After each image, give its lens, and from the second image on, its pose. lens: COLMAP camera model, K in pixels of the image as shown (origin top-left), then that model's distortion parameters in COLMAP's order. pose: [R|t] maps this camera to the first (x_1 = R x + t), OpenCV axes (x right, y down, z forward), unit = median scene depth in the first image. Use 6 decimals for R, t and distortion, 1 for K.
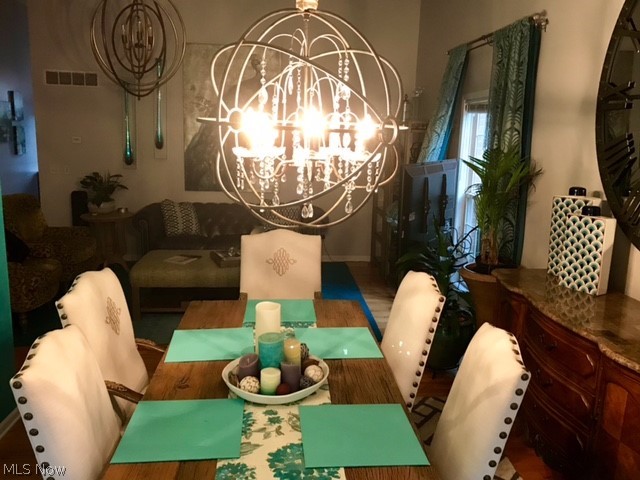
lens RADIAL K [[549.0, 0, 320.0], [0, 549.0, 240.0], [0, 0, 1]] dist [0.002315, -0.003426]
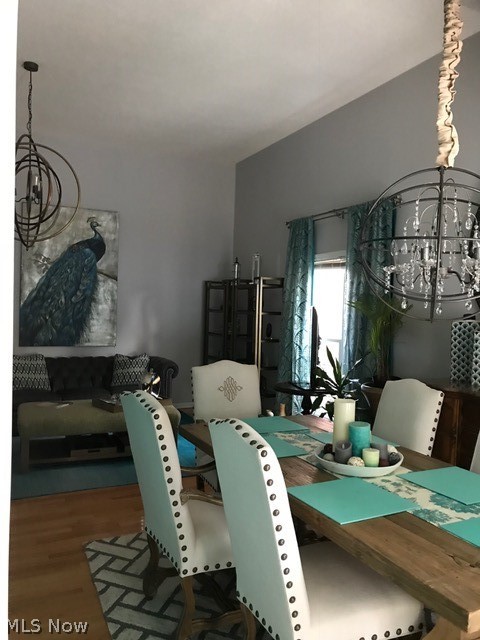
lens RADIAL K [[524.4, 0, 240.0], [0, 524.4, 320.0], [0, 0, 1]] dist [0.047221, -0.007687]
pose [[0.931167, -0.012728, 0.364371, -0.554019], [0.071600, 0.986313, -0.148524, 0.075111], [-0.357493, 0.164390, 0.919334, -0.021025]]
